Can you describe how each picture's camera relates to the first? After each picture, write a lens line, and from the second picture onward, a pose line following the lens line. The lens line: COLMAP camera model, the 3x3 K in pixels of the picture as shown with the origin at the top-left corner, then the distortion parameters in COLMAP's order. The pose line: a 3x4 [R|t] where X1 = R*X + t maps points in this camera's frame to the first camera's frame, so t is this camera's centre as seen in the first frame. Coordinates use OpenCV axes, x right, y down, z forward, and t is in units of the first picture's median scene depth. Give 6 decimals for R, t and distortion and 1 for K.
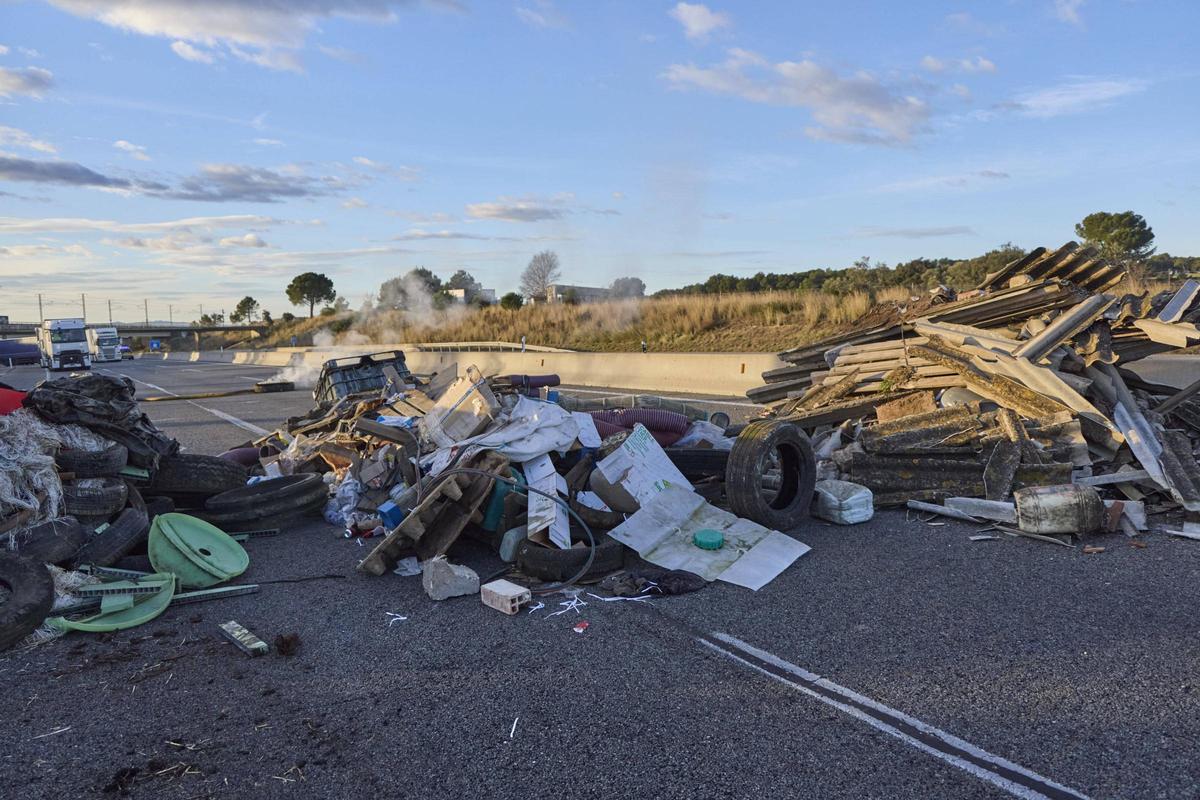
lens RADIAL K [[831.5, 0, 601.4], [0, 831.5, 401.9], [0, 0, 1]] dist [0.018719, -0.000750]
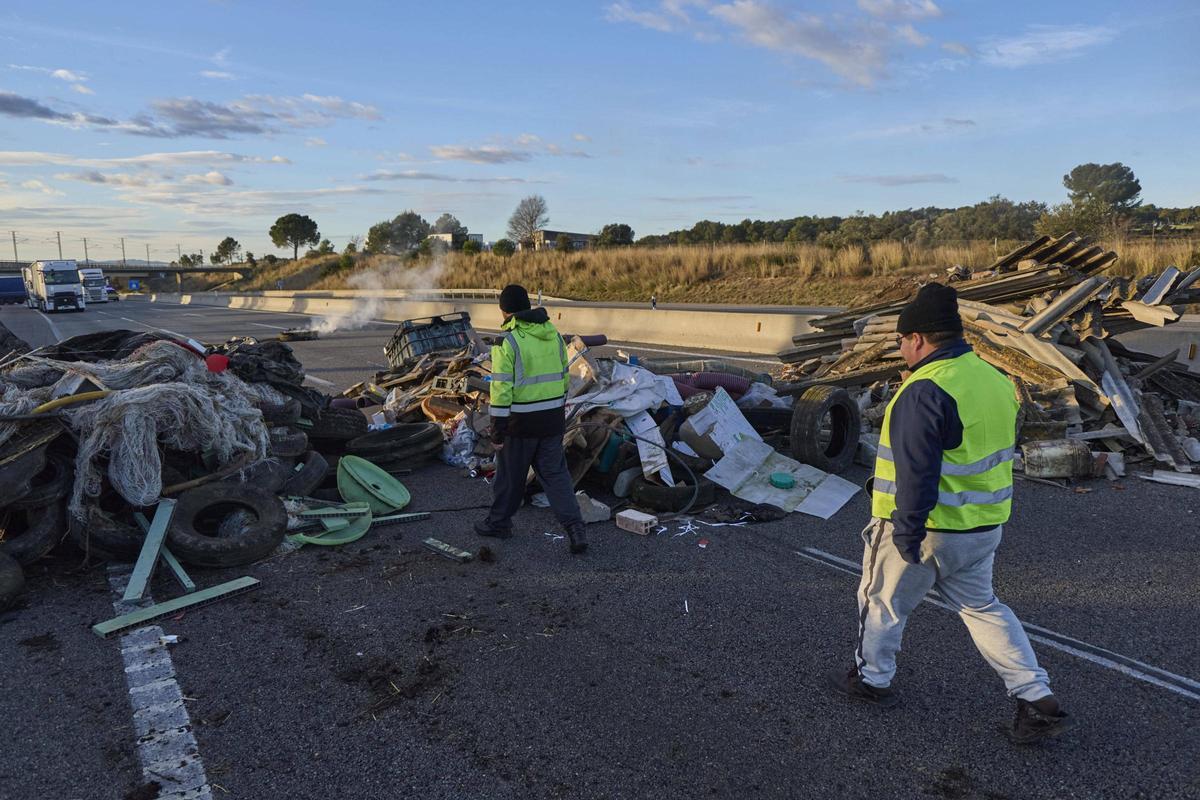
lens RADIAL K [[831.5, 0, 603.8], [0, 831.5, 398.6], [0, 0, 1]] dist [0.018719, -0.000750]
pose [[0.999720, 0.010359, 0.021266, -0.131437], [-0.011611, 0.998152, 0.059647, -0.023888], [-0.020609, -0.059878, 0.997993, -0.191536]]
